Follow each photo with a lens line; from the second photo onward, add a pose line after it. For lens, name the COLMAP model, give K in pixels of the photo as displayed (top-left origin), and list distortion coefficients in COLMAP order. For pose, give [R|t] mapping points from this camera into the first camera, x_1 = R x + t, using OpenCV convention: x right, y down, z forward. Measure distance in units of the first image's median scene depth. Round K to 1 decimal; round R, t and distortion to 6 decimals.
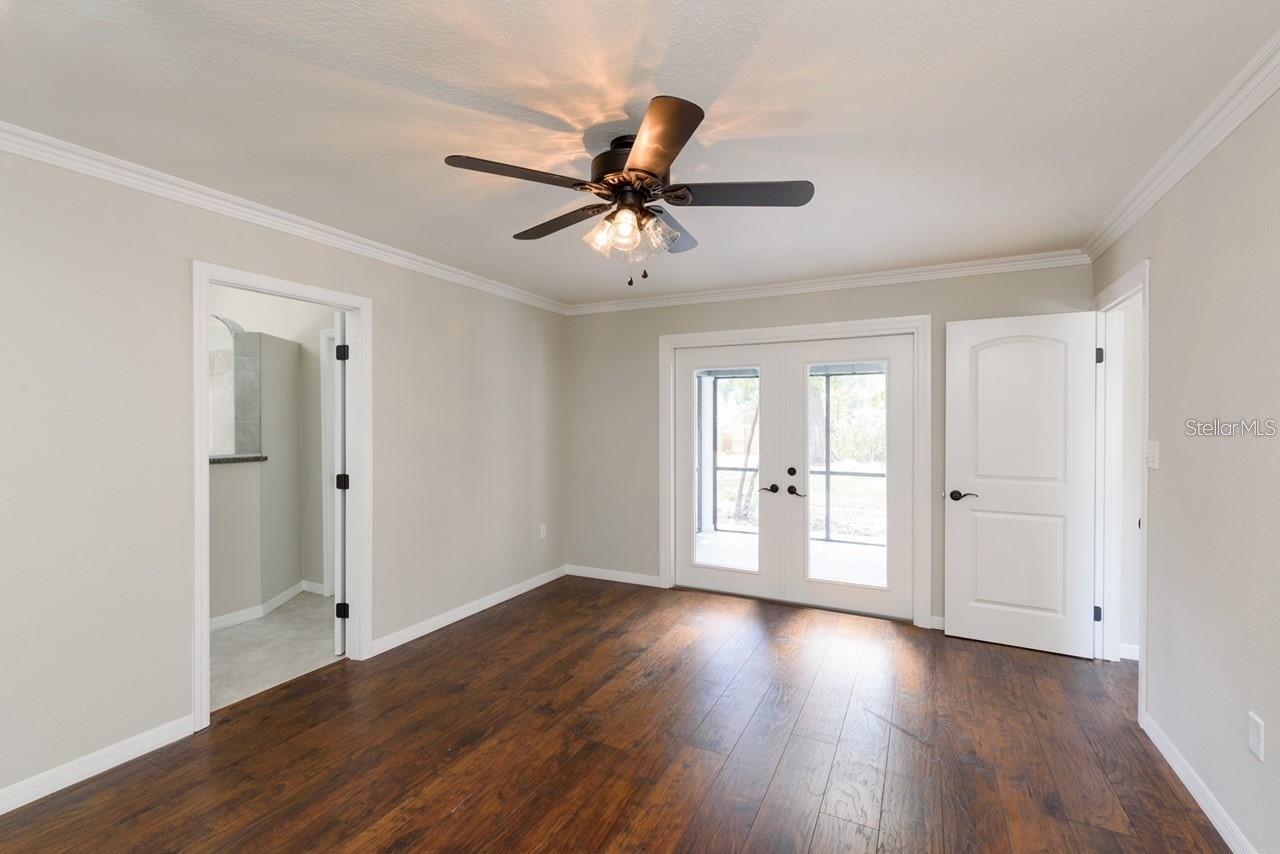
lens RADIAL K [[554.2, 0, 640.5], [0, 554.2, 421.7], [0, 0, 1]] dist [0.002019, 0.000119]
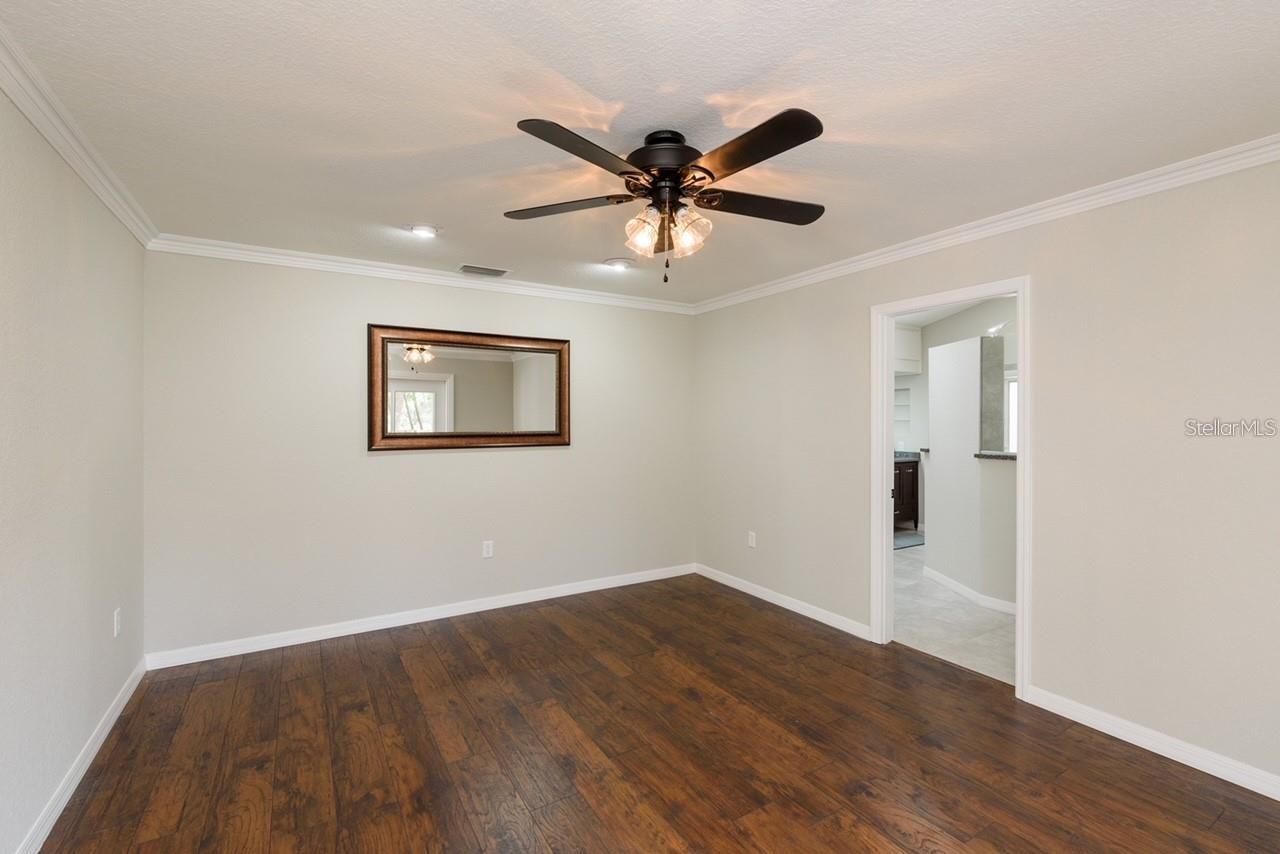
lens RADIAL K [[554.2, 0, 640.5], [0, 554.2, 421.7], [0, 0, 1]] dist [0.002019, 0.000119]
pose [[-0.518331, 0.000310, -0.855180, 0.740360], [-0.003892, 0.999989, 0.002722, -0.000297], [0.855172, 0.004739, -0.518323, 1.286602]]
